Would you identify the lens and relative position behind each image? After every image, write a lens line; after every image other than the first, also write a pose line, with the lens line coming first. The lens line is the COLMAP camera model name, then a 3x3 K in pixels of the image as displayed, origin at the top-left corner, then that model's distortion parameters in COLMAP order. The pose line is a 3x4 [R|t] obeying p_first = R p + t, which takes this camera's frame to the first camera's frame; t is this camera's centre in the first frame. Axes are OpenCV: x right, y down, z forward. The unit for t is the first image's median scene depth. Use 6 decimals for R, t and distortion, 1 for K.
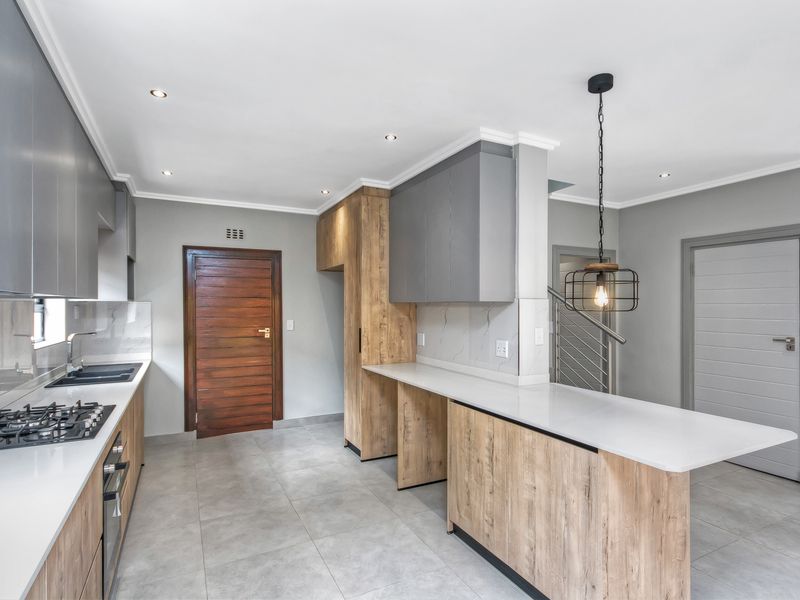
lens RADIAL K [[422.3, 0, 413.4], [0, 422.3, 303.1], [0, 0, 1]] dist [0.001458, -0.000923]
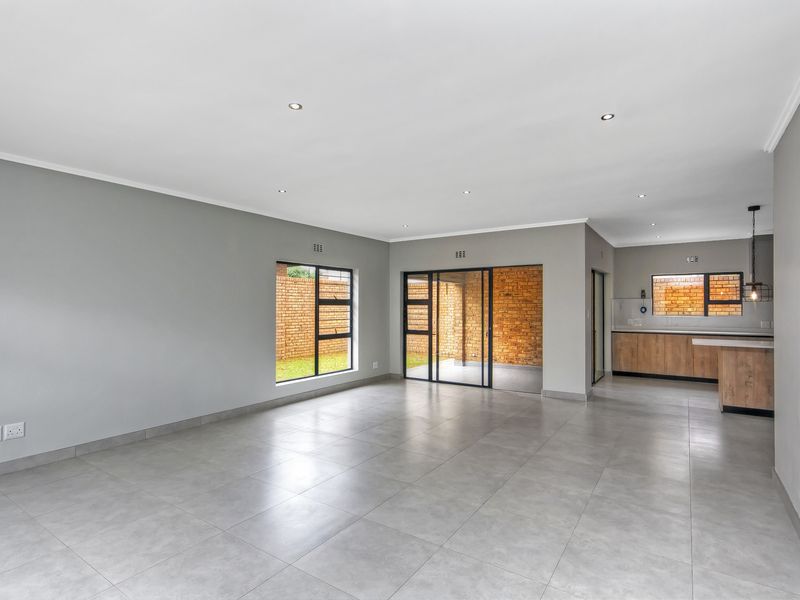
lens RADIAL K [[422.3, 0, 413.4], [0, 422.3, 303.1], [0, 0, 1]] dist [0.001458, -0.000923]
pose [[-0.868646, -0.001381, -0.495432, 1.702699], [0.005470, 0.999908, -0.012378, 0.024593], [0.495403, -0.013463, -0.868559, 1.099413]]
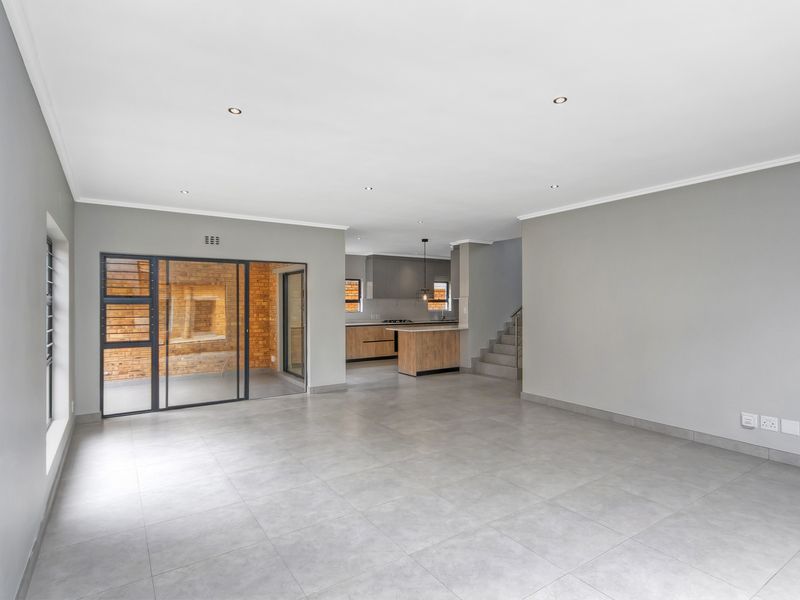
lens RADIAL K [[422.3, 0, 413.4], [0, 422.3, 303.1], [0, 0, 1]] dist [0.001458, -0.000923]
pose [[0.124818, 0.001593, -0.992178, 2.105078], [0.010574, 0.999940, 0.002936, 0.012865], [0.992123, -0.010858, 0.124793, 0.222133]]
